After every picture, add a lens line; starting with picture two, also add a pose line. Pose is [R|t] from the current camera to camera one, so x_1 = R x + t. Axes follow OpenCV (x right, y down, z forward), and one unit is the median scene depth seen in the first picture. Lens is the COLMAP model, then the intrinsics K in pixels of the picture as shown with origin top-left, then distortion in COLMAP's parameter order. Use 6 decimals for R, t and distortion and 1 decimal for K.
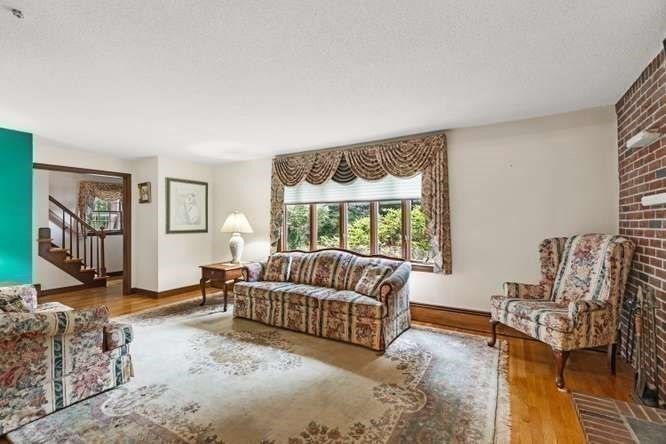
lens RADIAL K [[304.7, 0, 326.3], [0, 304.7, 222.7], [0, 0, 1]] dist [0.011702, -0.003515]
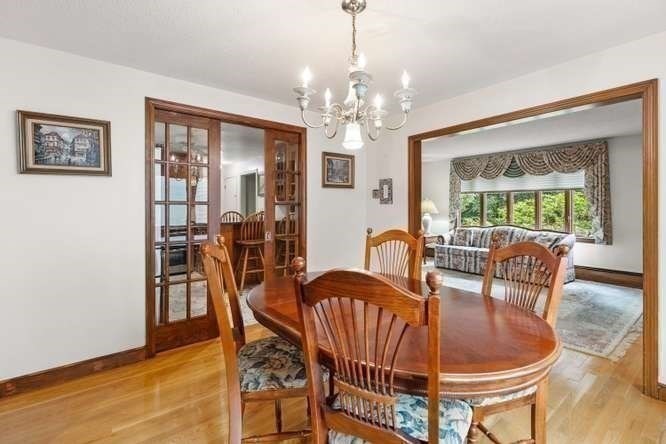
lens RADIAL K [[304.7, 0, 331.5], [0, 304.7, 209.5], [0, 0, 1]] dist [0.011702, -0.003515]
pose [[0.933990, 0.001551, -0.357295, -0.255869], [0.004600, 0.999855, 0.016366, -0.015010], [0.357268, -0.016930, 0.933848, -0.688894]]
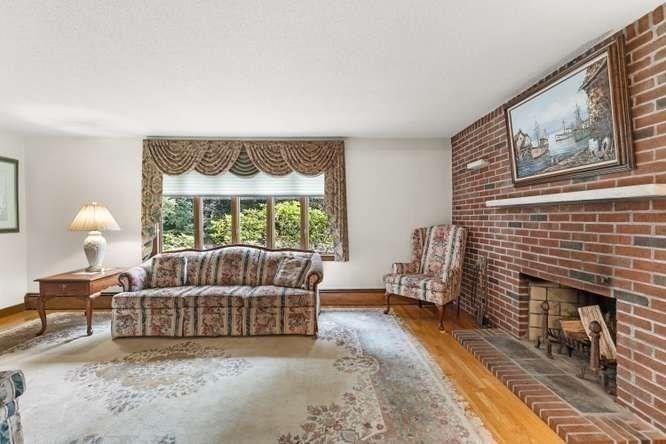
lens RADIAL K [[304.7, 0, 337.5], [0, 304.7, 224.5], [0, 0, 1]] dist [0.011702, -0.003515]
pose [[0.839279, -0.013145, 0.543542, -0.258467], [0.002298, 0.999785, 0.020630, 0.003085], [-0.543696, -0.016065, 0.839129, 0.037584]]
